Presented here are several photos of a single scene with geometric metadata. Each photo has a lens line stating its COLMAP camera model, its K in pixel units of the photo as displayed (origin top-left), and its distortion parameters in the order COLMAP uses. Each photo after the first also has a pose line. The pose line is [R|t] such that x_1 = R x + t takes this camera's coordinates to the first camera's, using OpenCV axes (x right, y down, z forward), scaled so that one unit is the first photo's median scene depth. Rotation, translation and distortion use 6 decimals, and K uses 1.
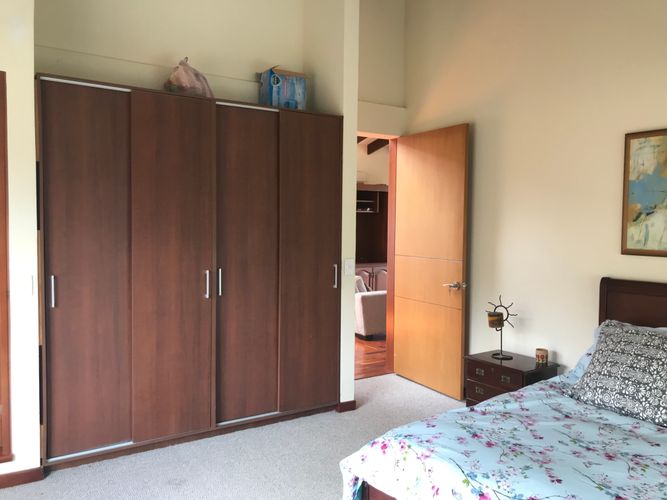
lens RADIAL K [[558.9, 0, 333.3], [0, 558.9, 248.8], [0, 0, 1]] dist [0.034742, -0.017429]
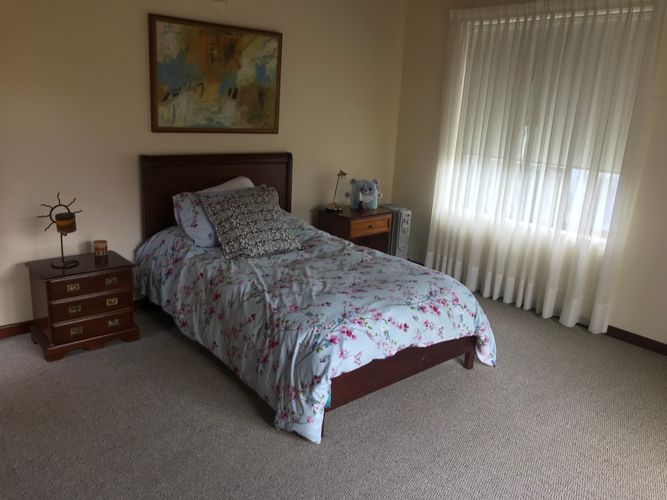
lens RADIAL K [[558.9, 0, 334.0], [0, 558.9, 246.4], [0, 0, 1]] dist [0.034742, -0.017429]
pose [[-0.118490, -0.273100, 0.954661, -0.650347], [-0.005734, 0.961606, 0.274375, -0.081232], [-0.992939, 0.027037, -0.115506, 0.821581]]
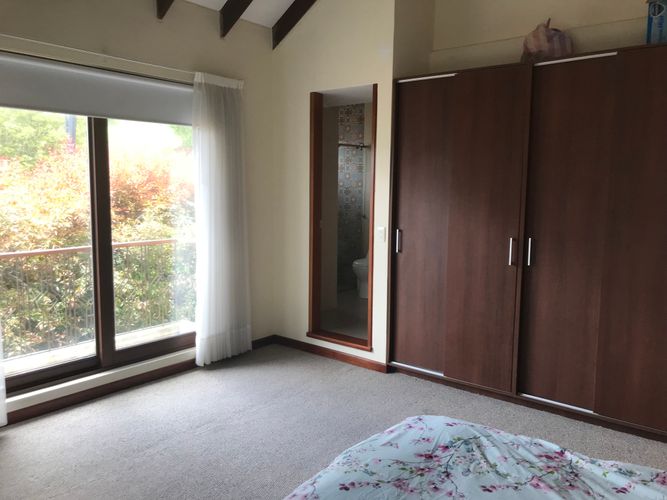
lens RADIAL K [[558.9, 0, 332.7], [0, 558.9, 253.4], [0, 0, 1]] dist [0.034742, -0.017429]
pose [[0.296964, 0.112579, -0.948229, 0.674430], [-0.056050, 0.993369, 0.100384, -0.018794], [0.953242, 0.023338, 0.301305, 0.411449]]
